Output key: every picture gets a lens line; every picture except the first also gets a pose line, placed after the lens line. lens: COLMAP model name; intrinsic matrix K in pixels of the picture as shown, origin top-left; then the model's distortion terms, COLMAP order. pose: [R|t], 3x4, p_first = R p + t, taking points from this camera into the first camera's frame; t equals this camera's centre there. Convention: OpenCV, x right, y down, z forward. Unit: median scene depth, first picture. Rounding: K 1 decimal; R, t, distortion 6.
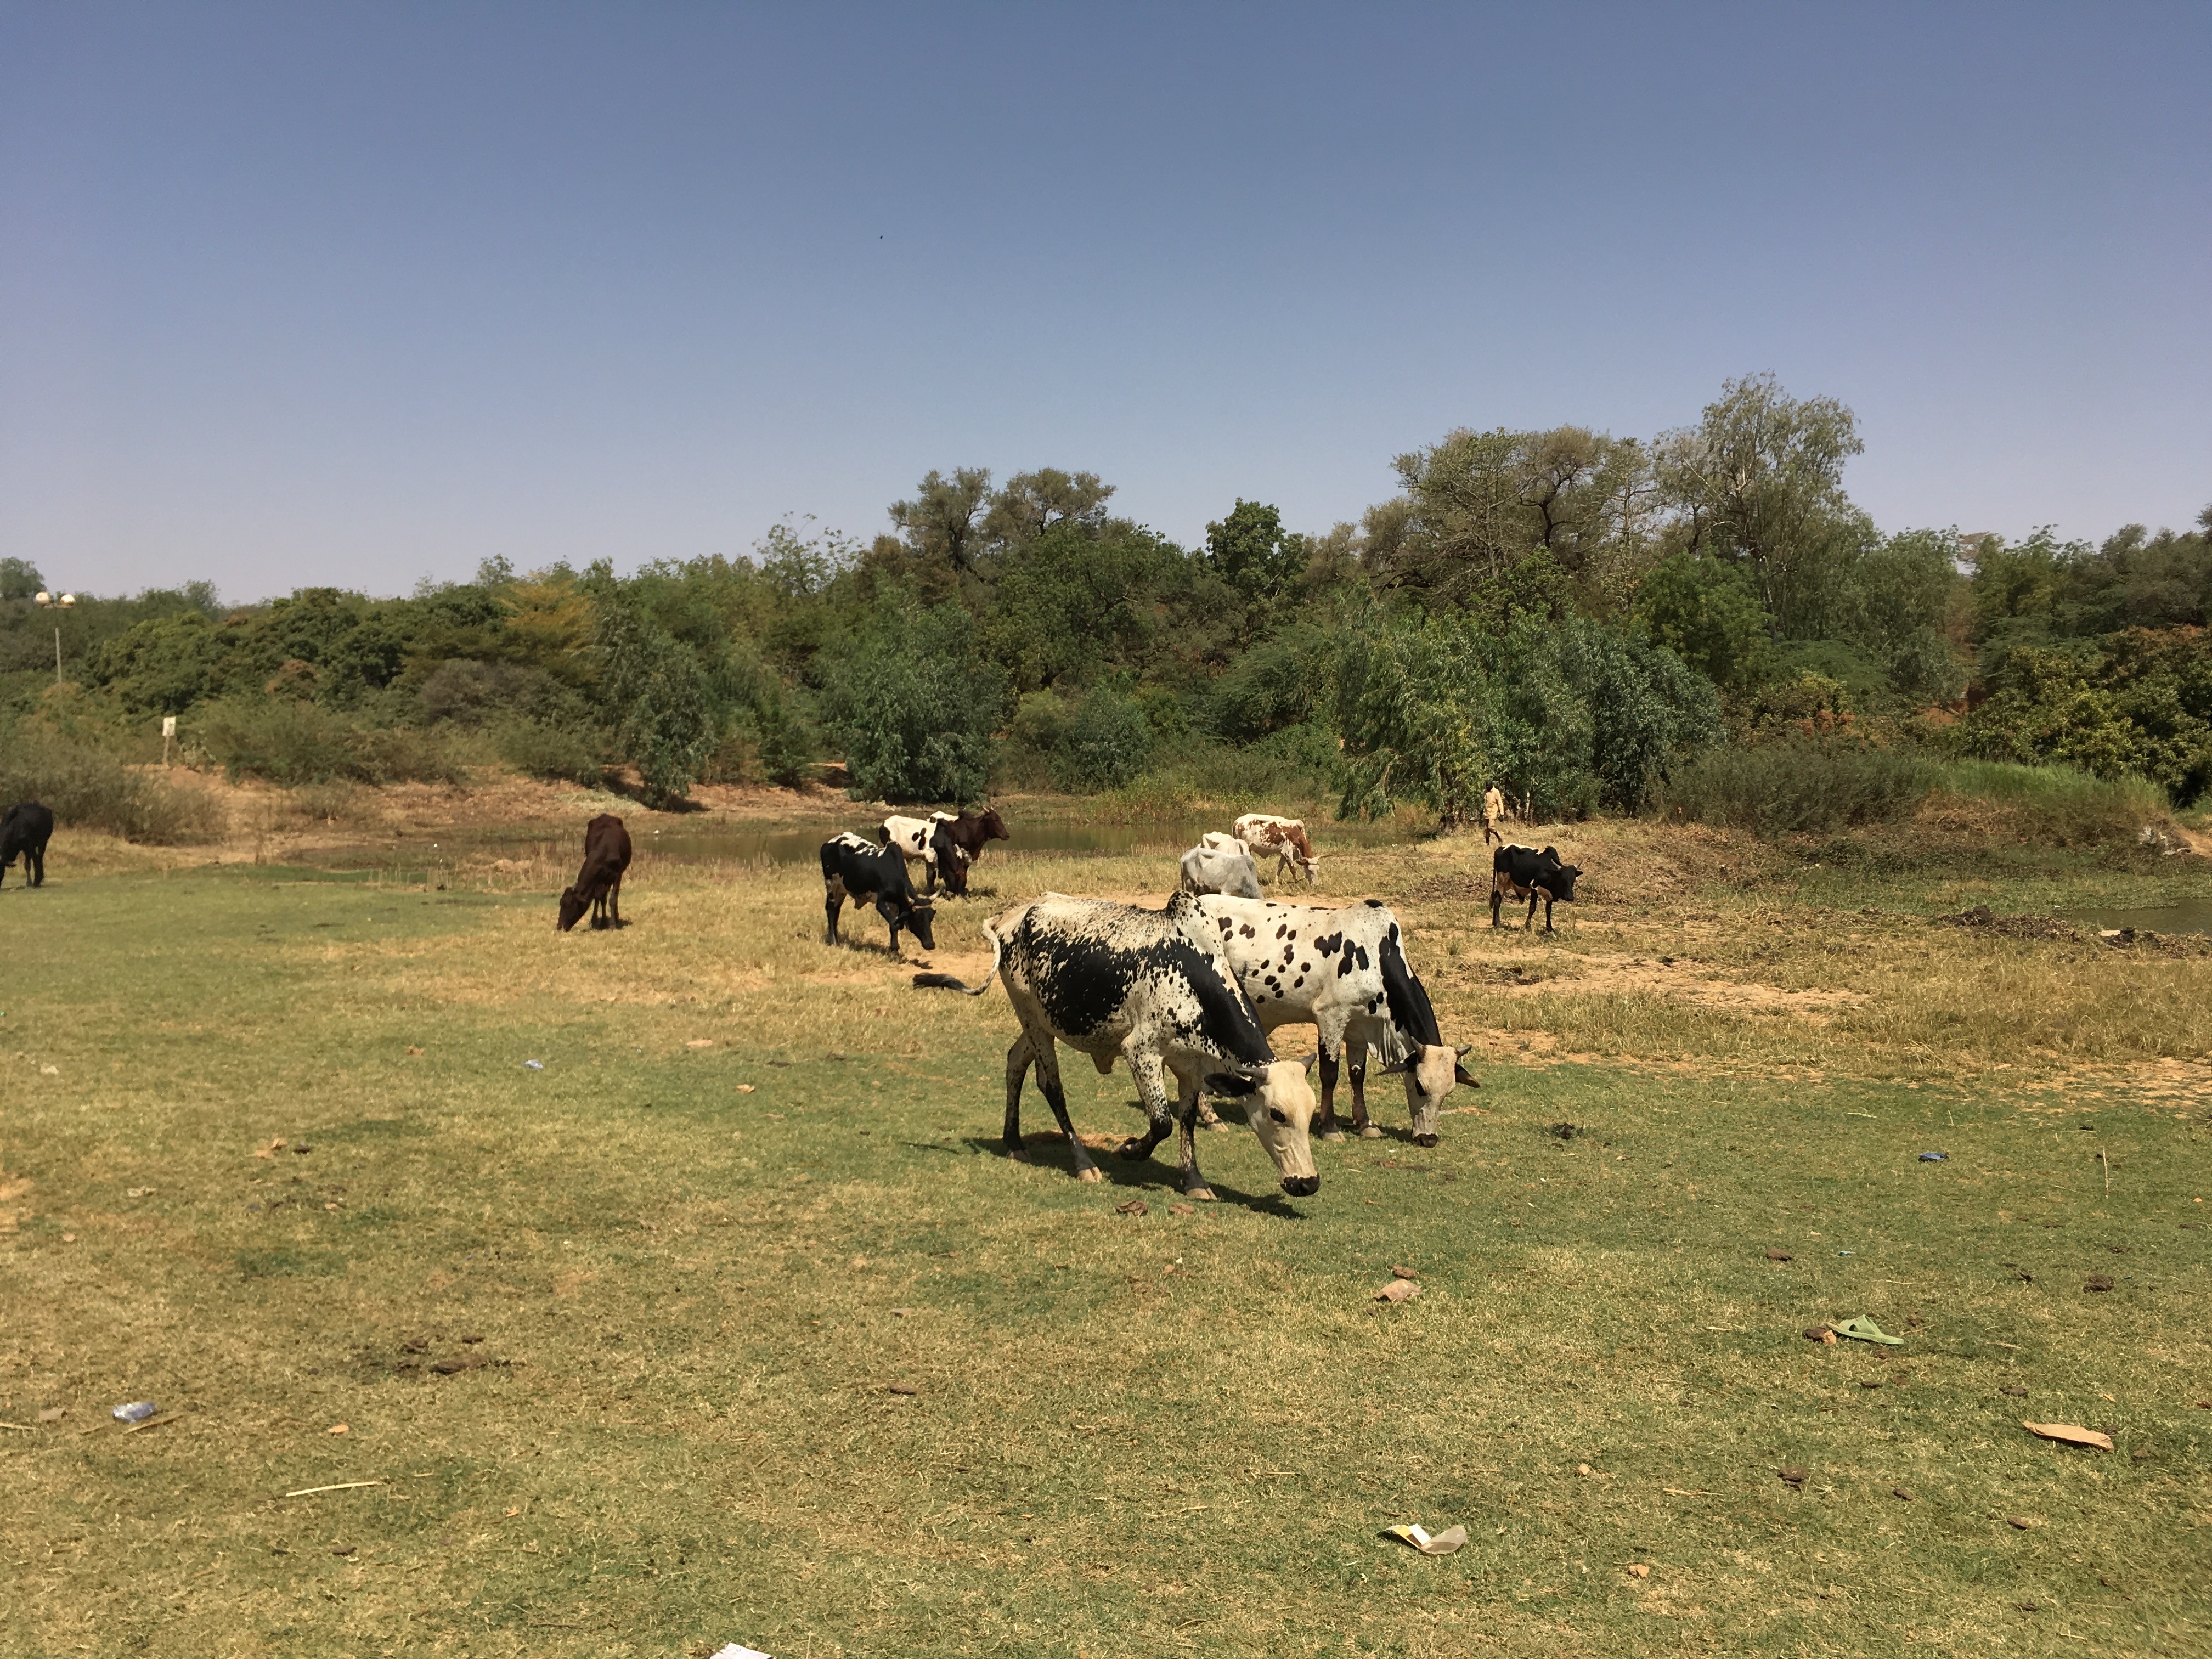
lens RADIAL K [[1900.1, 0, 1106.3], [0, 1900.1, 797.5], [0, 0, 1]] dist [0.072252, -0.099196]
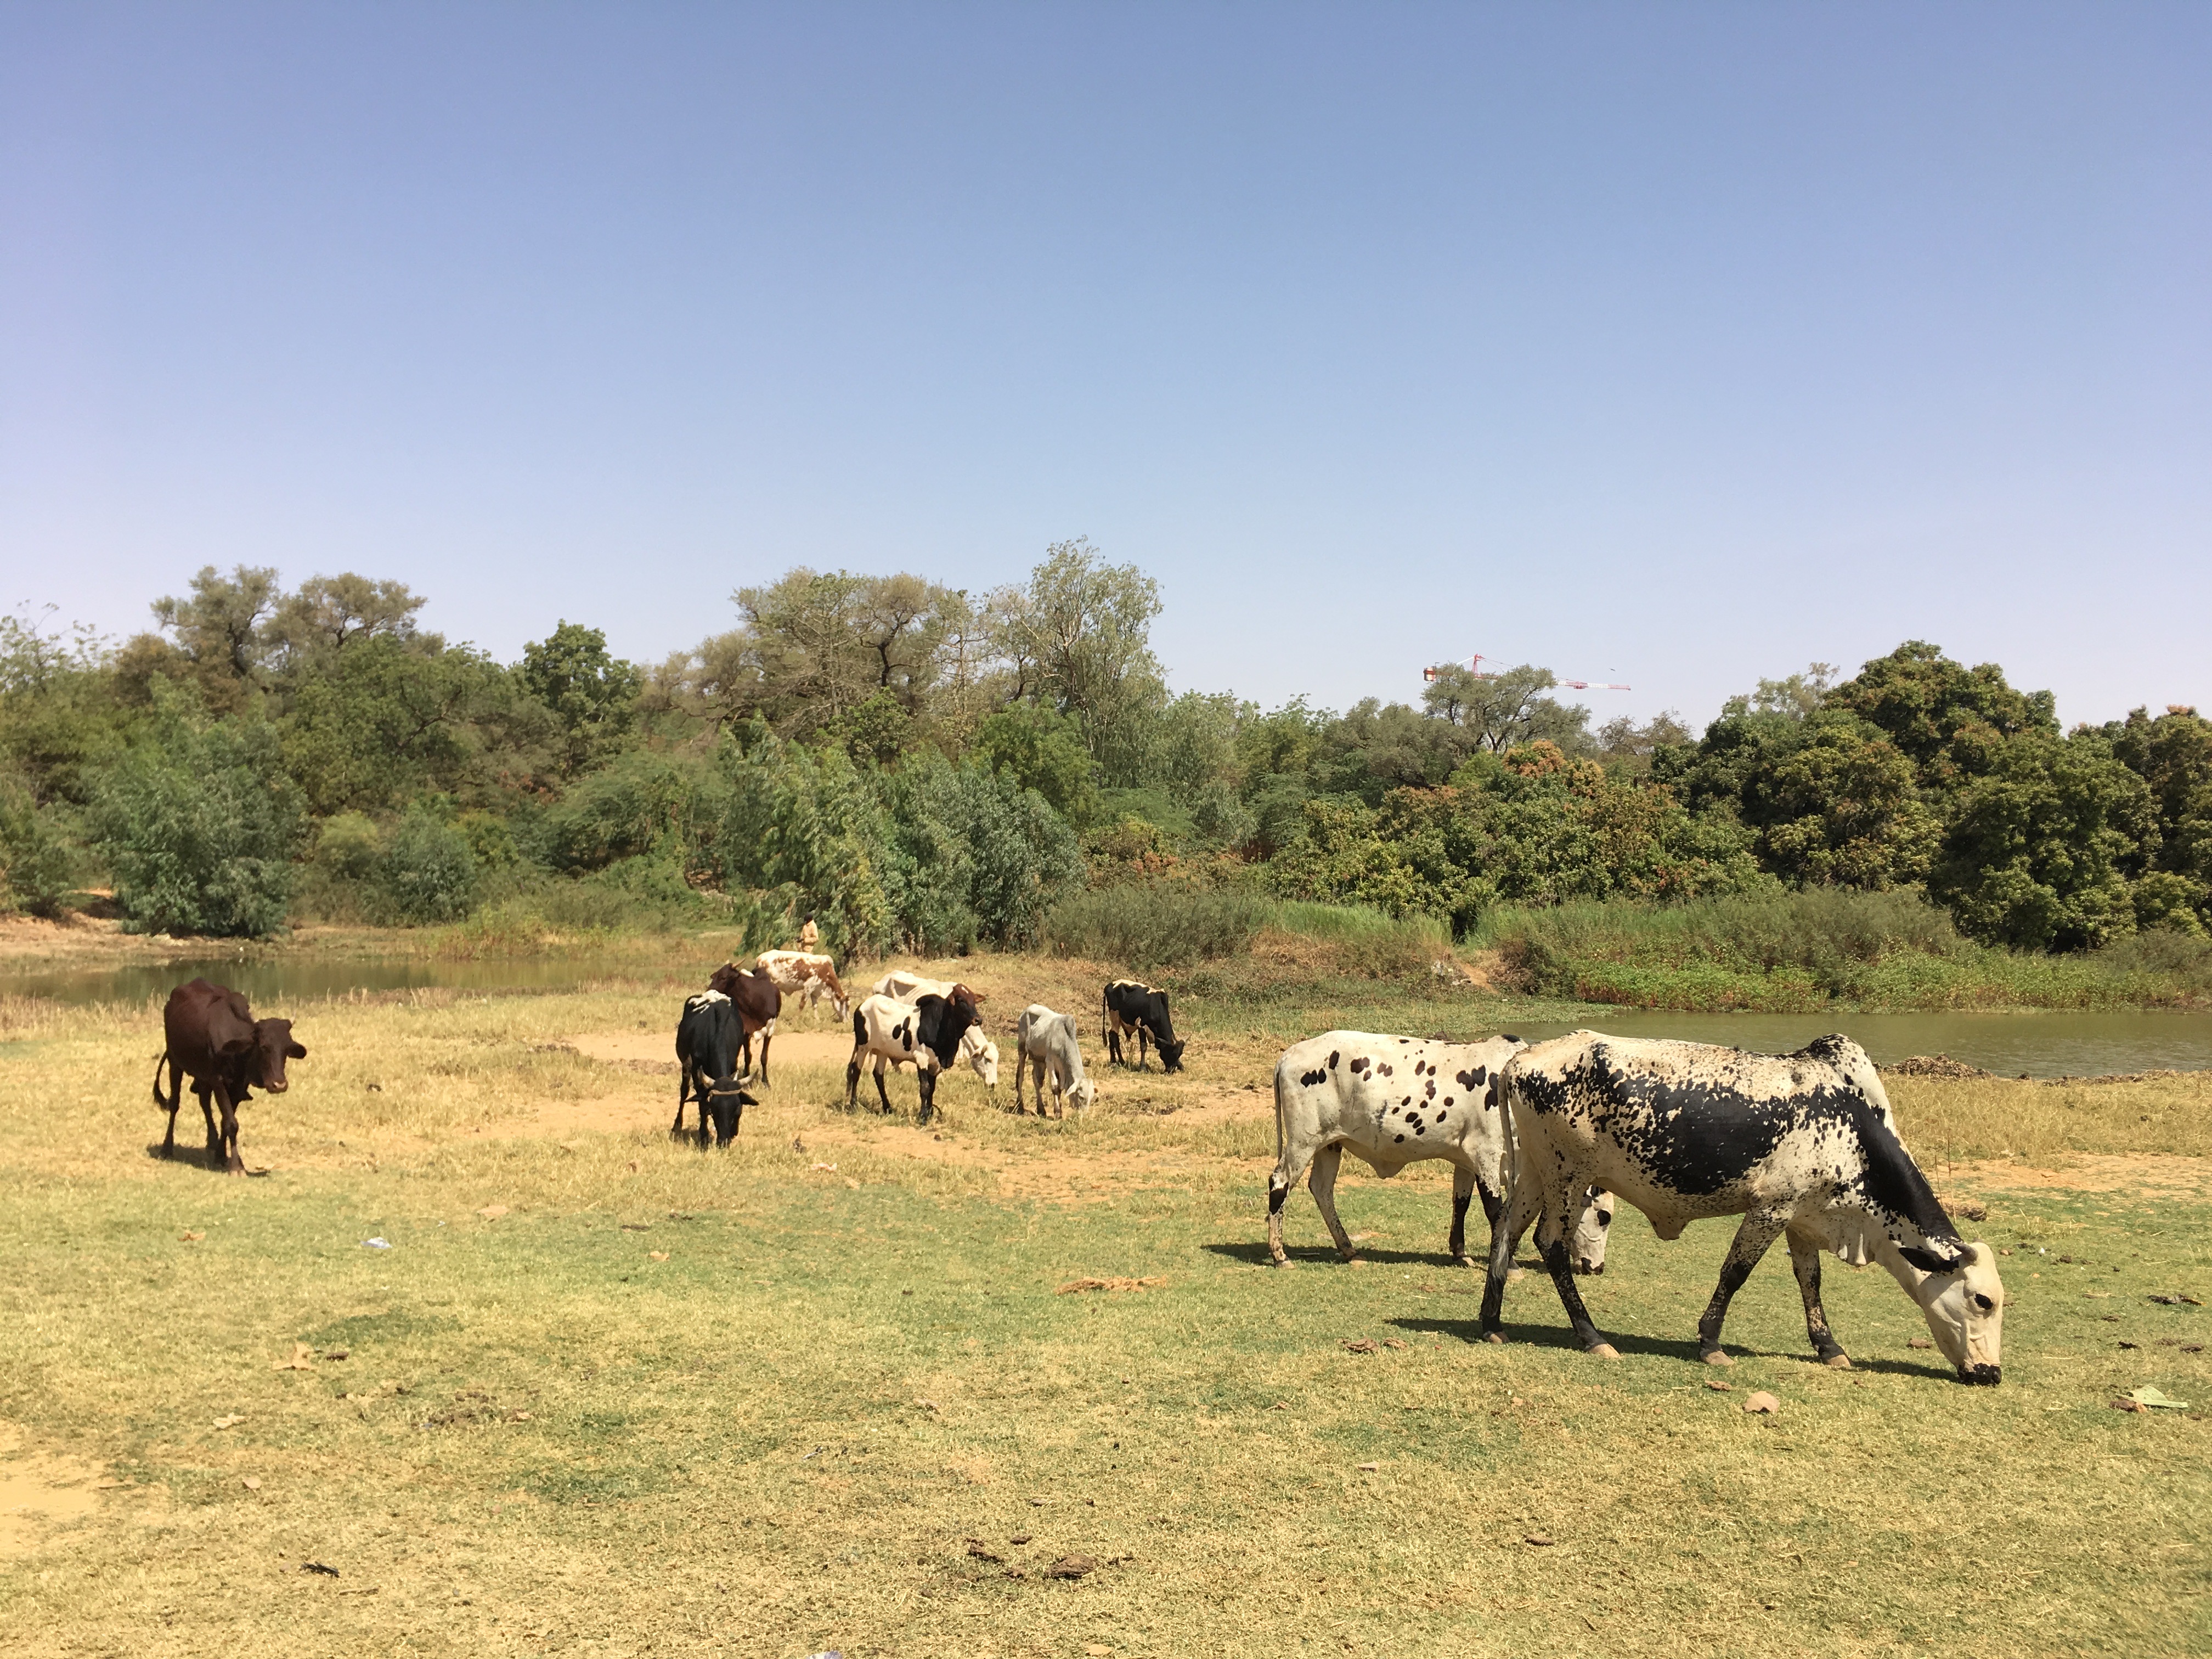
lens RADIAL K [[1900.1, 0, 1104.4], [0, 1900.1, 810.0], [0, 0, 1]] dist [0.072252, -0.099196]
pose [[0.927630, 0.028560, 0.372407, -0.044302], [-0.004670, 0.997881, -0.064894, 0.000145], [-0.373471, 0.058458, 0.925798, 0.012790]]
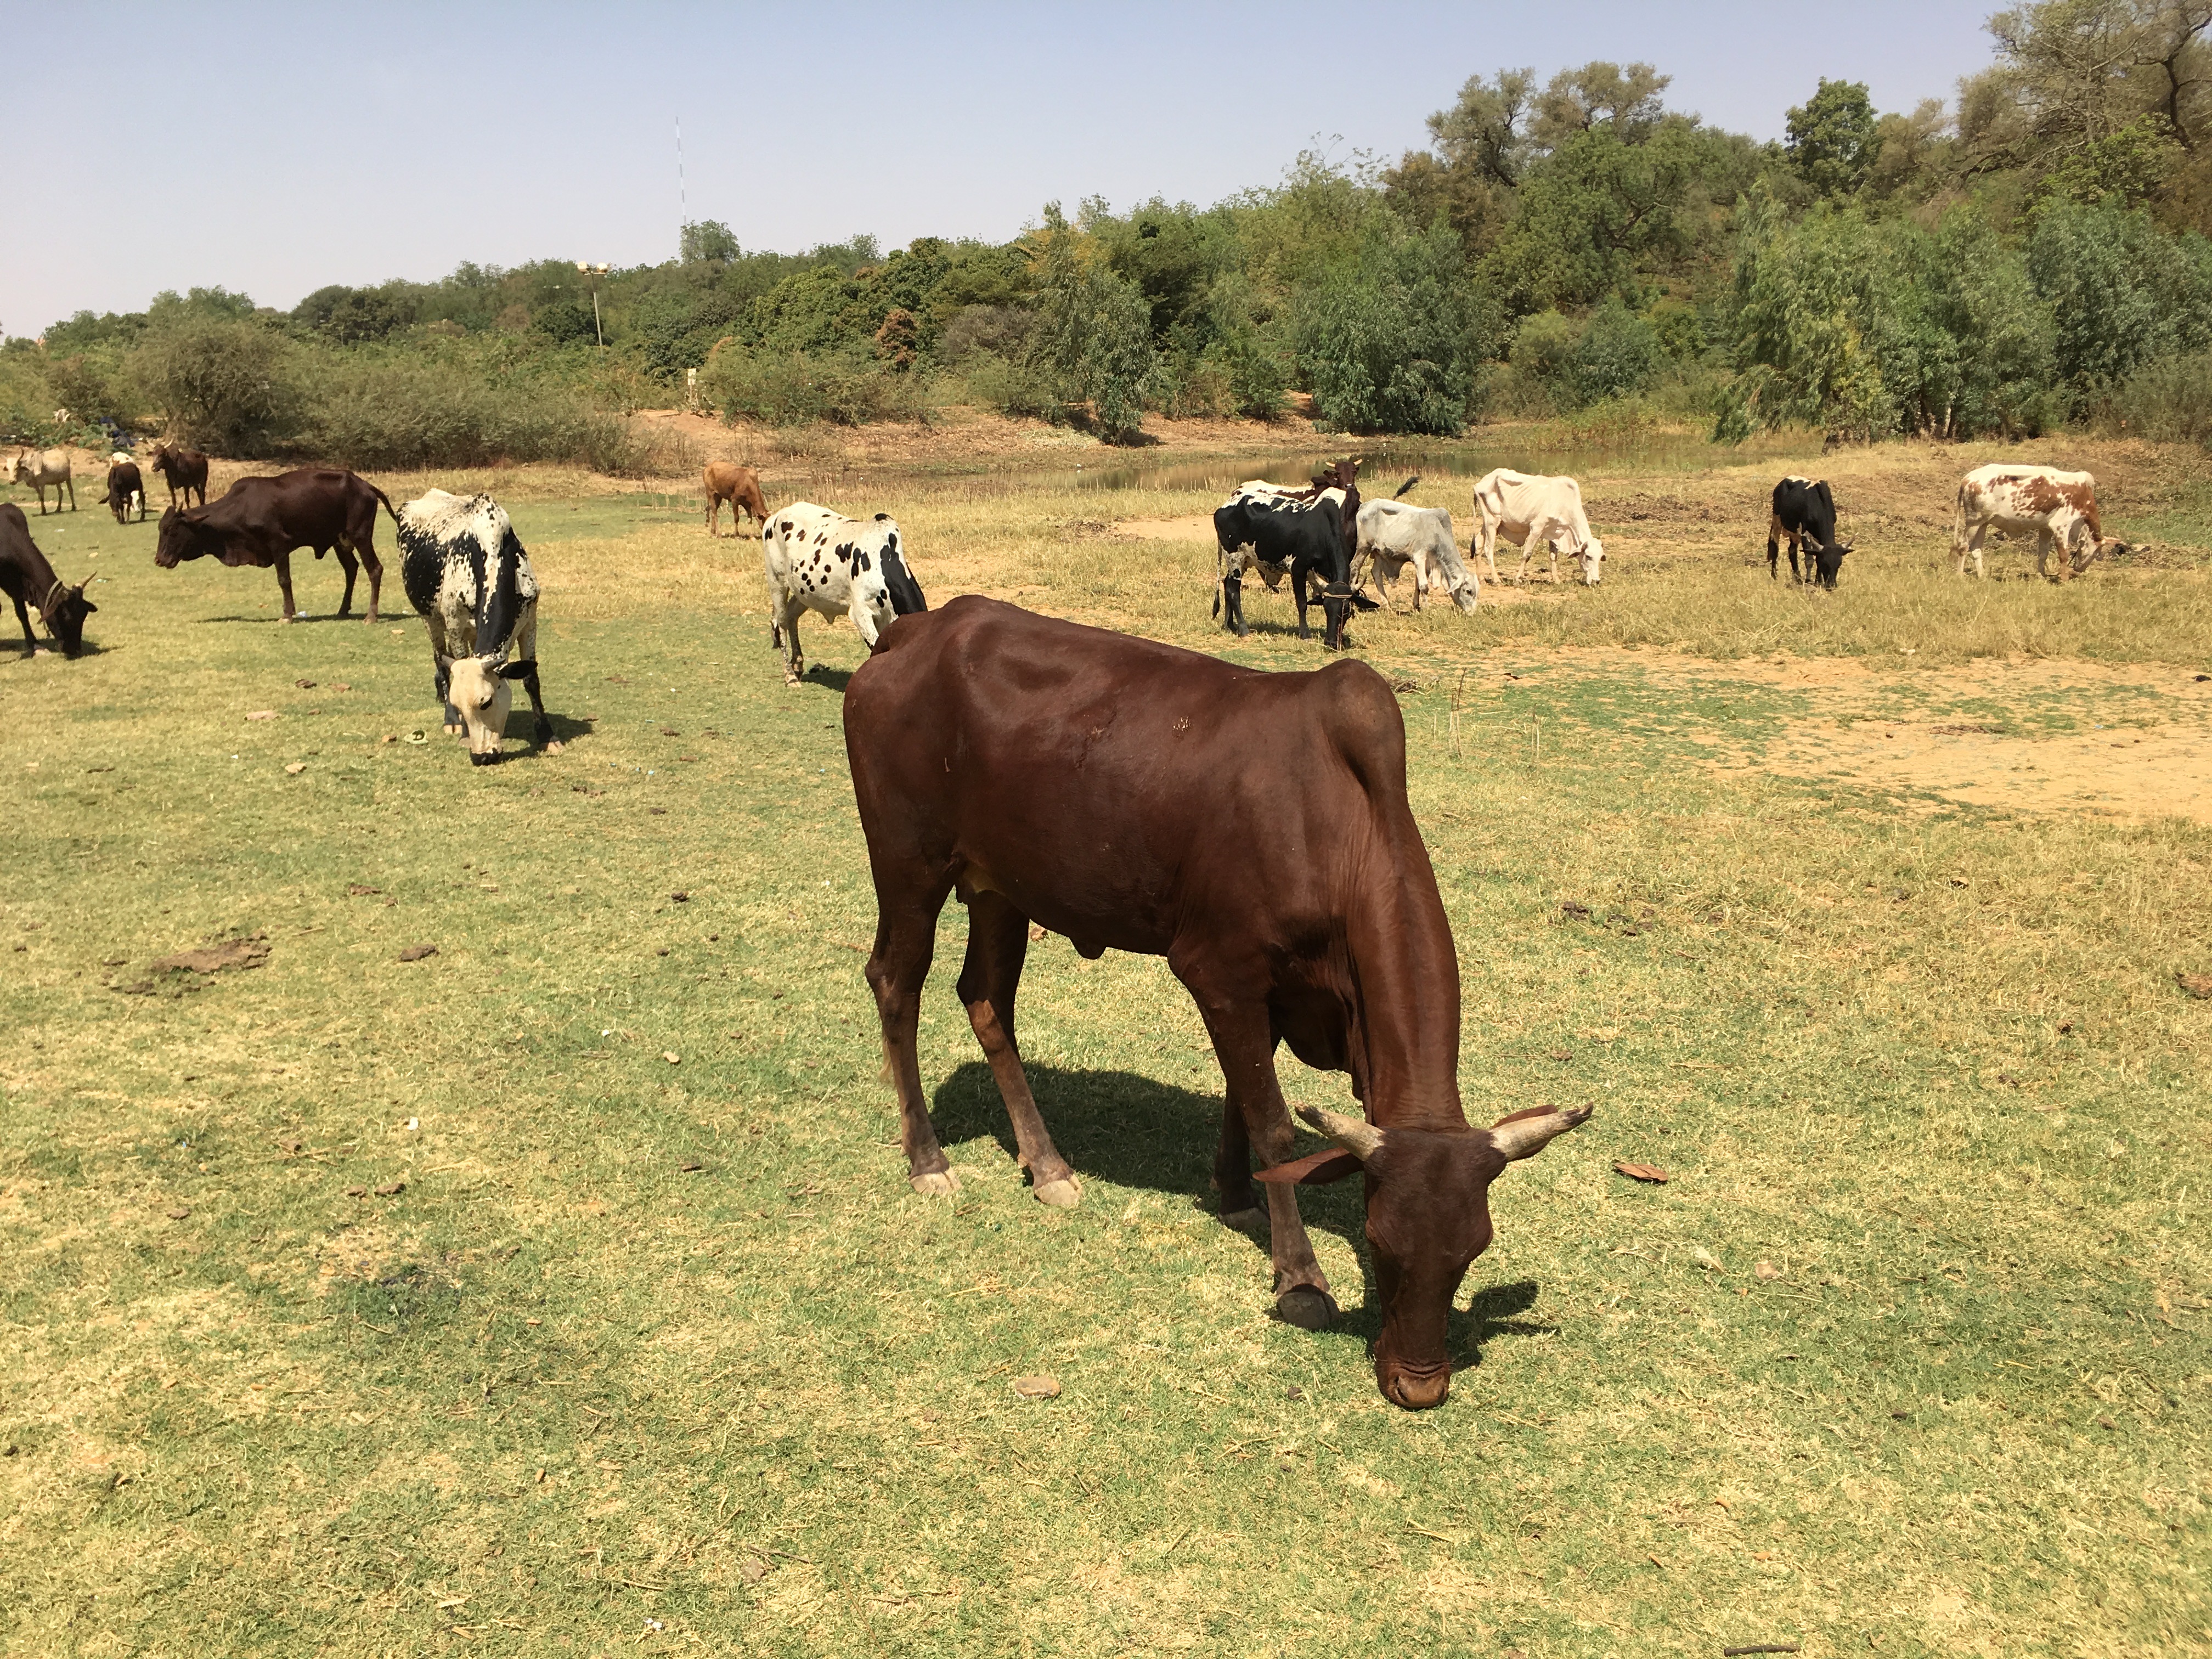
lens RADIAL K [[1900.1, 0, 1106.5], [0, 1900.1, 803.0], [0, 0, 1]] dist [0.072252, -0.099196]
pose [[0.939753, 0.048306, -0.338425, 0.105392], [0.017795, 0.981712, 0.189540, 0.000827], [0.341392, -0.184143, 0.921707, -0.019915]]
